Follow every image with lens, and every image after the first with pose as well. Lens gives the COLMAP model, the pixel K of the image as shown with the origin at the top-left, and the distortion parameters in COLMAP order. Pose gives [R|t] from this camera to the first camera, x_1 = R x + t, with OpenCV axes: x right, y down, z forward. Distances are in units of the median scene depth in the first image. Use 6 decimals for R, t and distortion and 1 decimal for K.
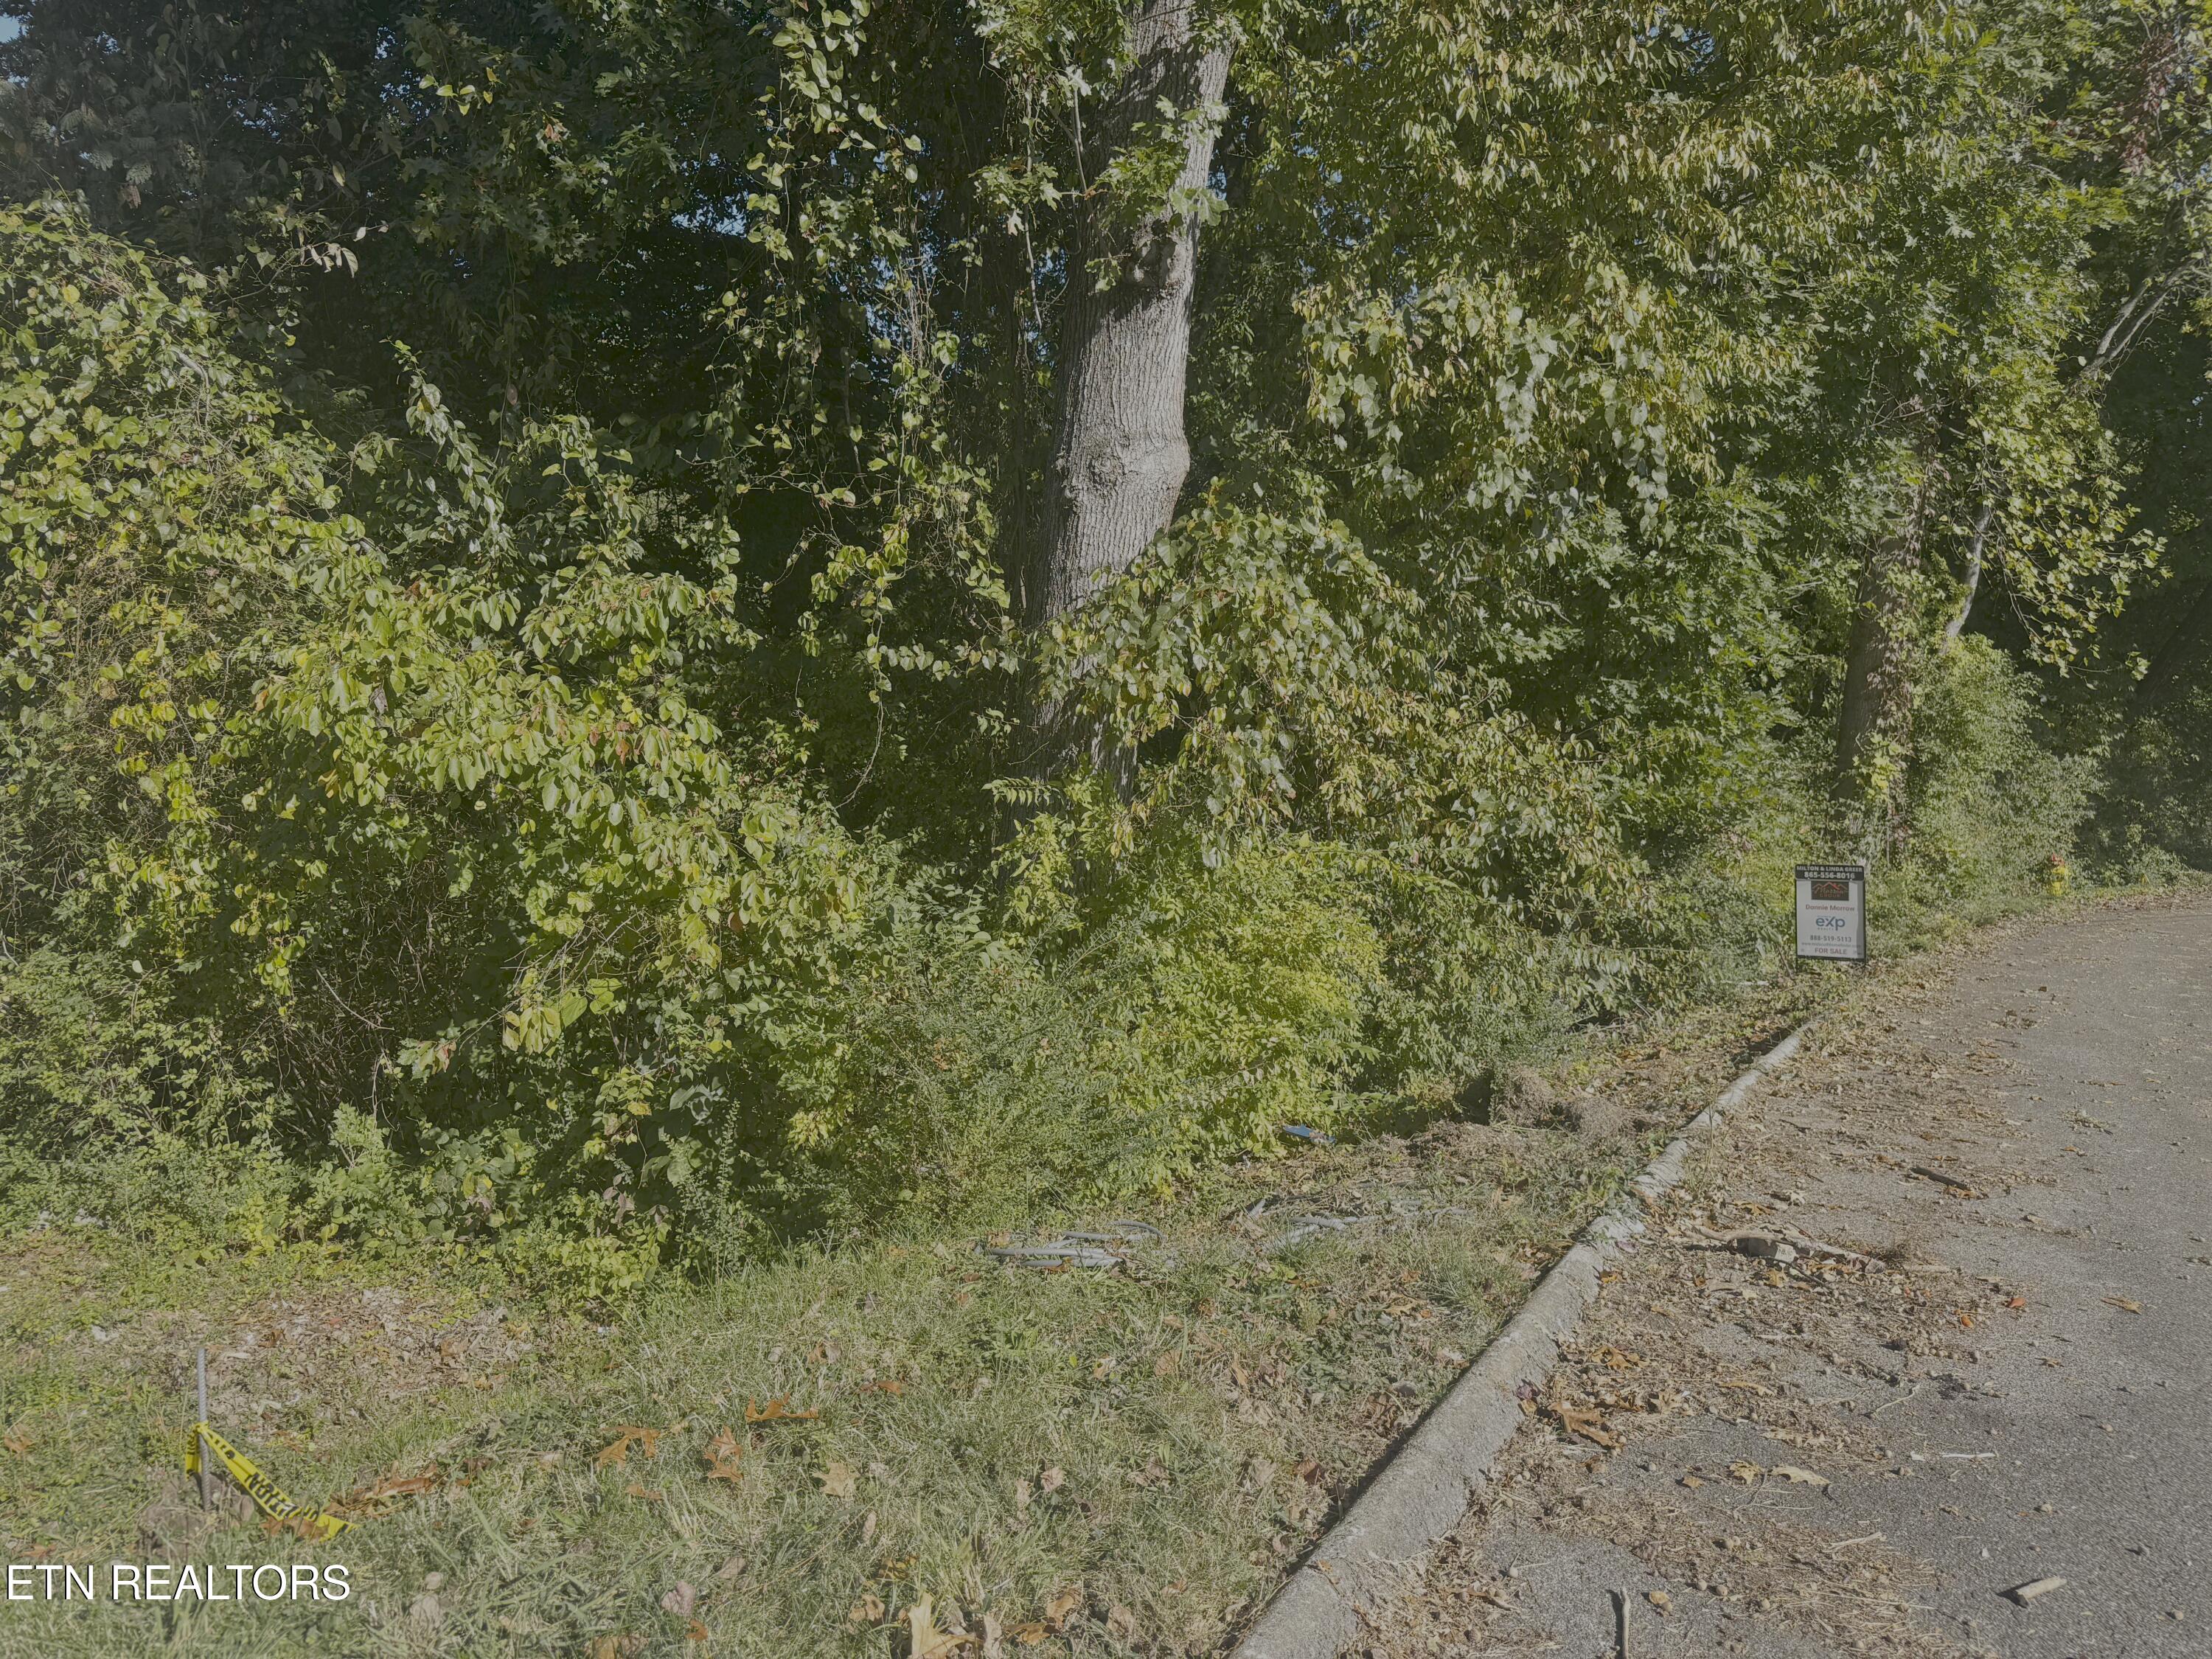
lens RADIAL K [[1571.7, 0, 1106.6], [0, 1571.7, 842.0], [0, 0, 1]] dist [0.156978, -0.223509]
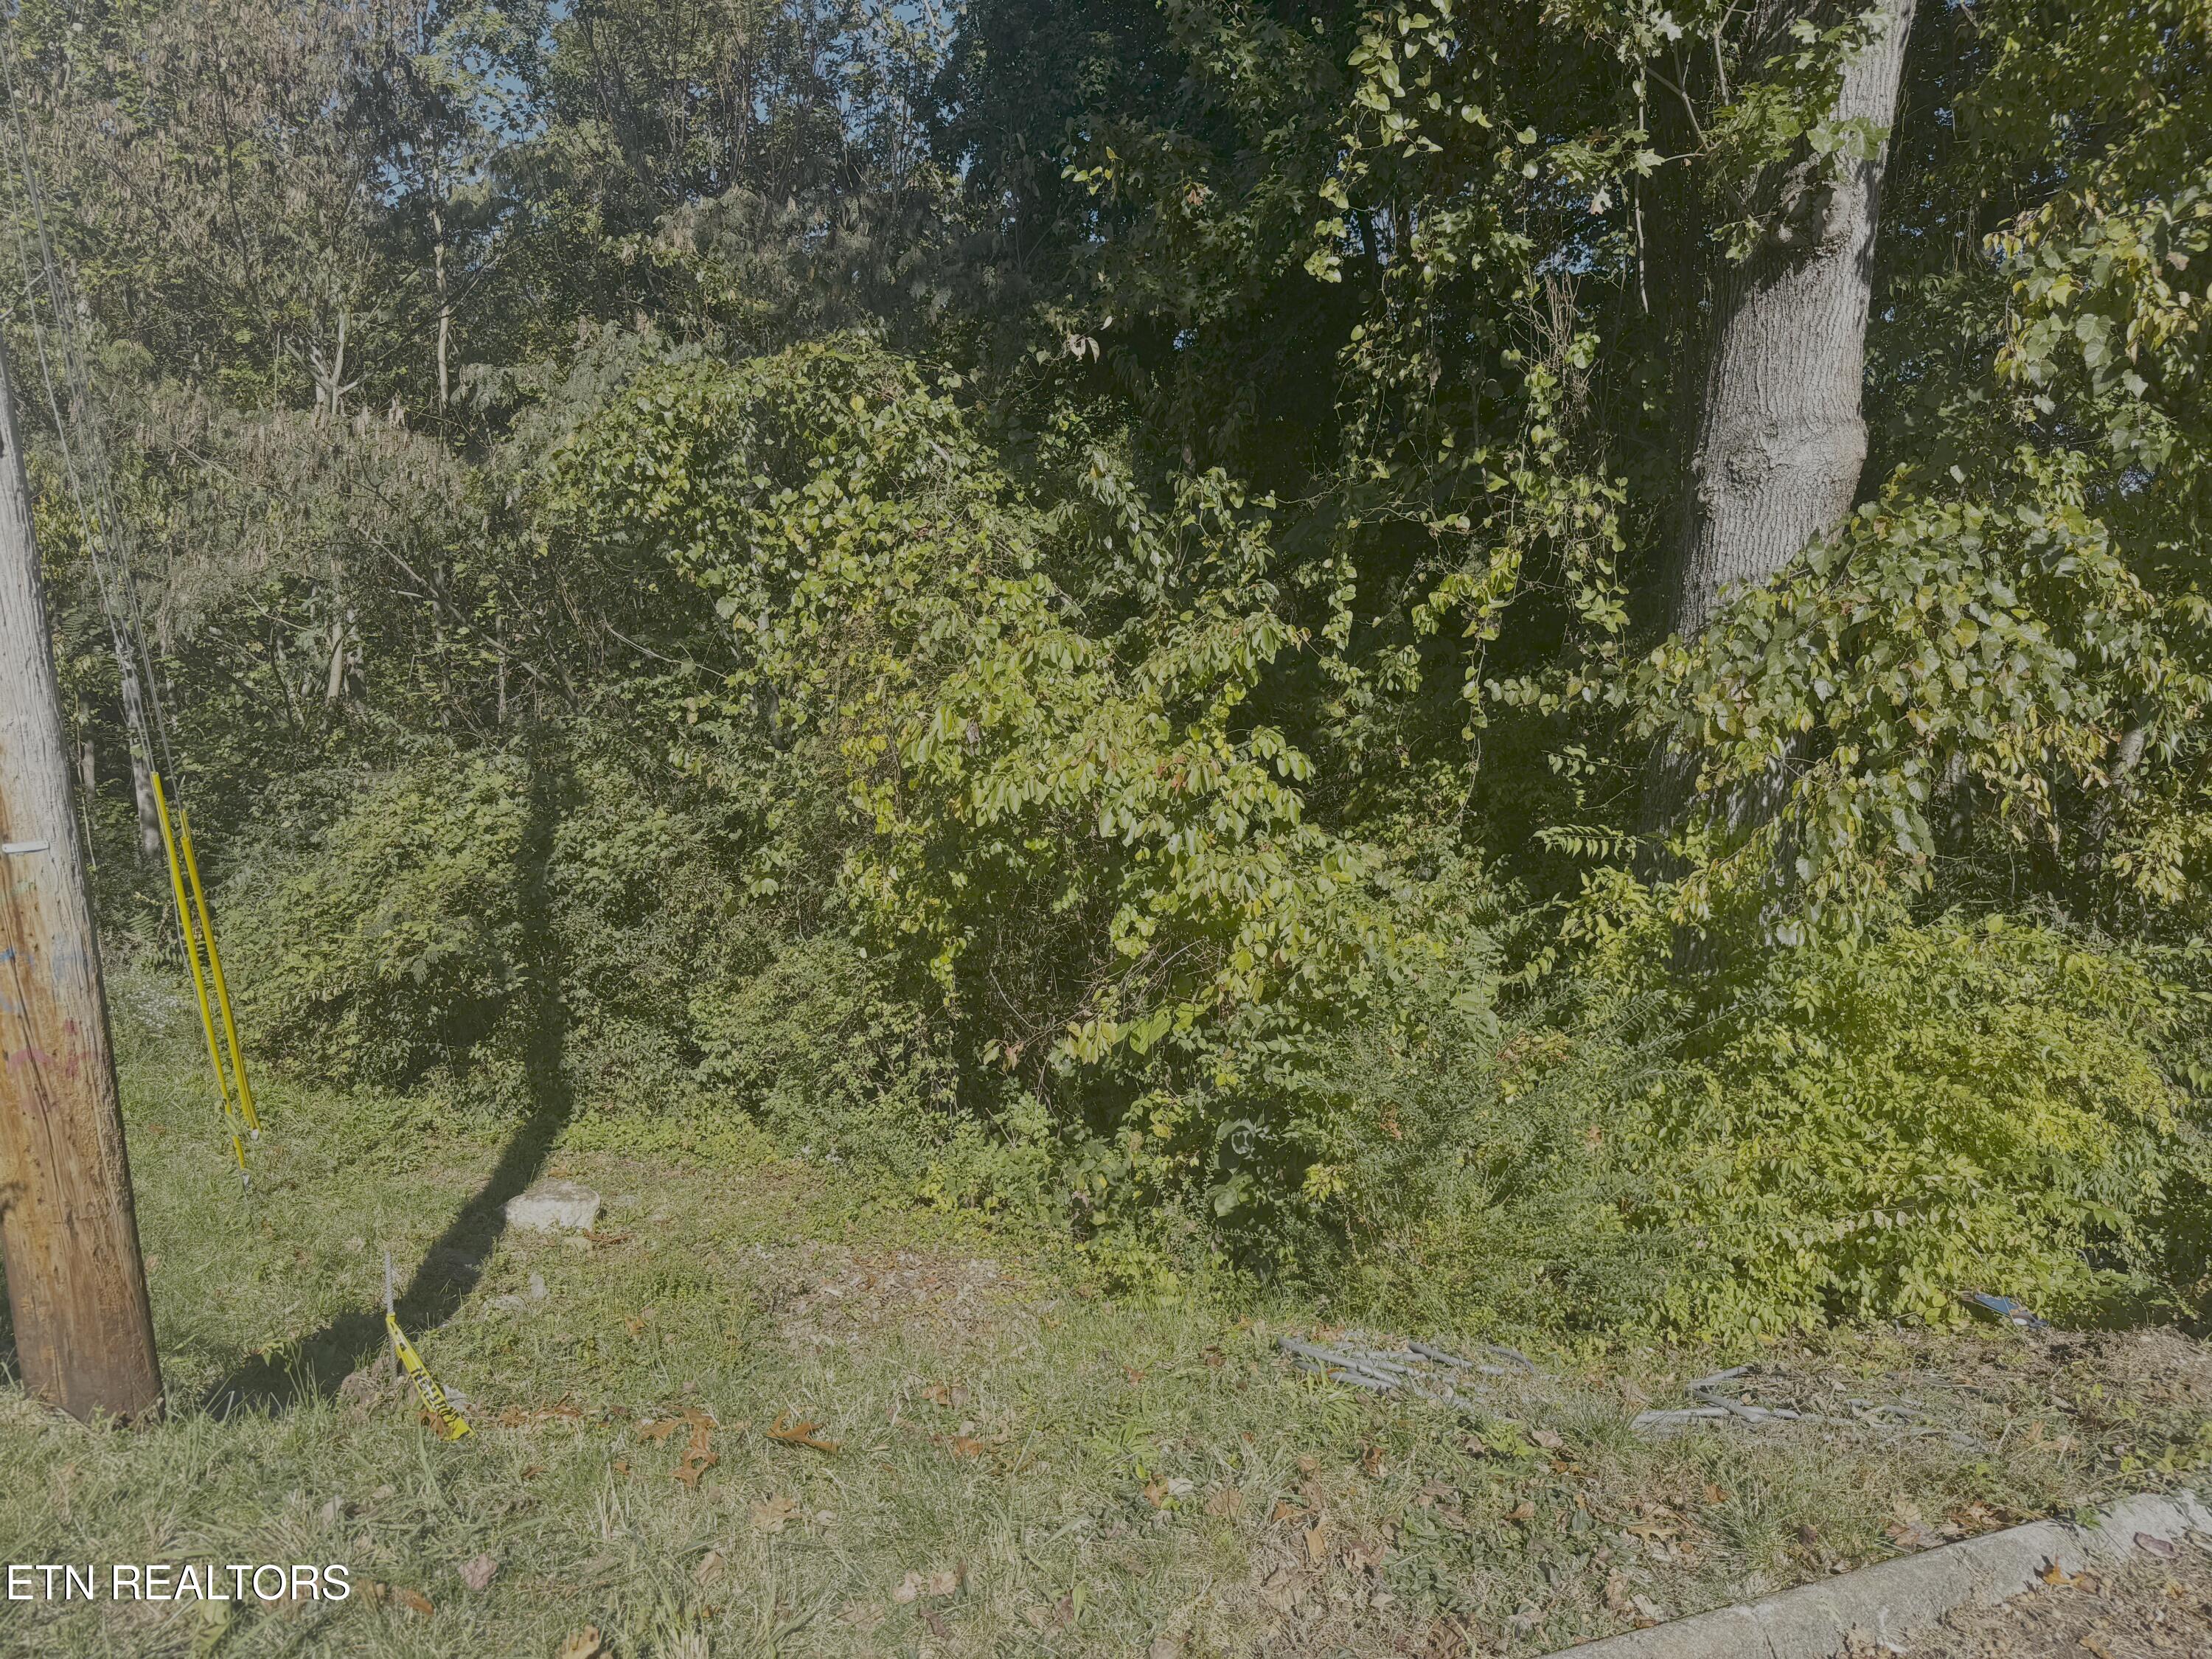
lens RADIAL K [[1571.7, 0, 1106.6], [0, 1571.7, 842.0], [0, 0, 1]] dist [0.156978, -0.223509]
pose [[0.828521, 0.046473, -0.558027, 0.203493], [-0.064682, 0.997822, -0.012935, -0.002490], [0.556210, 0.046811, 0.829722, 0.111562]]
